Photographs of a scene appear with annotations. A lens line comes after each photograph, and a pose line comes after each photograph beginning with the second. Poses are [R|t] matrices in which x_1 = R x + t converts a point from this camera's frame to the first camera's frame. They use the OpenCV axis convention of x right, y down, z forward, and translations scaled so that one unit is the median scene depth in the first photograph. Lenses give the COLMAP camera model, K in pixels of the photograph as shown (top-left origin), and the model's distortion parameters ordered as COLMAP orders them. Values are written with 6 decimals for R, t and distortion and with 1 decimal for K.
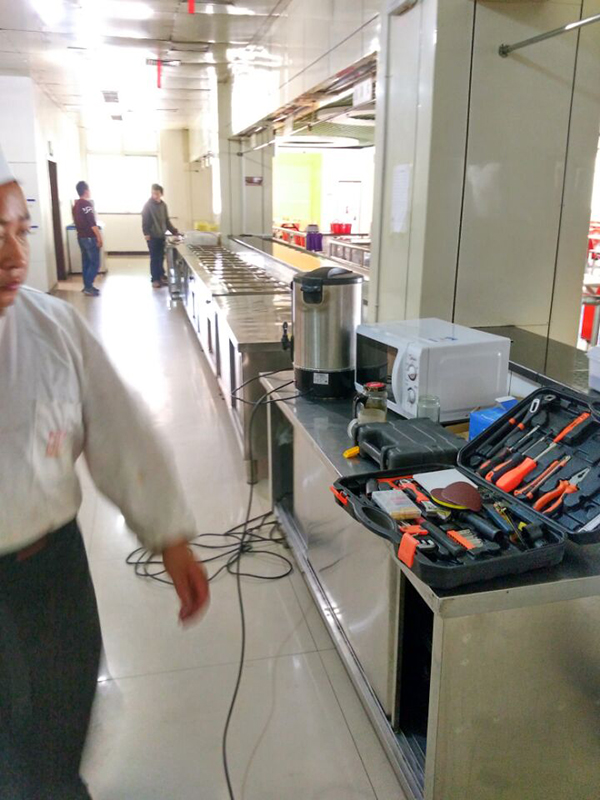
lens RADIAL K [[749.1, 0, 300.0], [0, 749.1, 400.0], [0, 0, 1]] dist [0.194270, -0.484077]
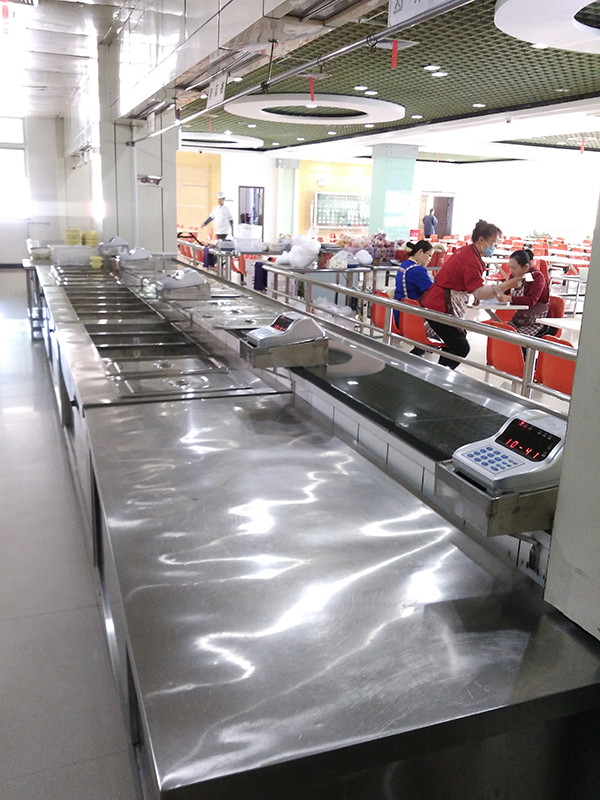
lens RADIAL K [[749.1, 0, 300.0], [0, 749.1, 400.0], [0, 0, 1]] dist [0.194270, -0.484077]
pose [[0.989307, -0.011062, 0.145429, -0.026428], [0.012208, 0.999901, -0.006991, -0.068034], [-0.145337, 0.008692, 0.989344, 0.246781]]
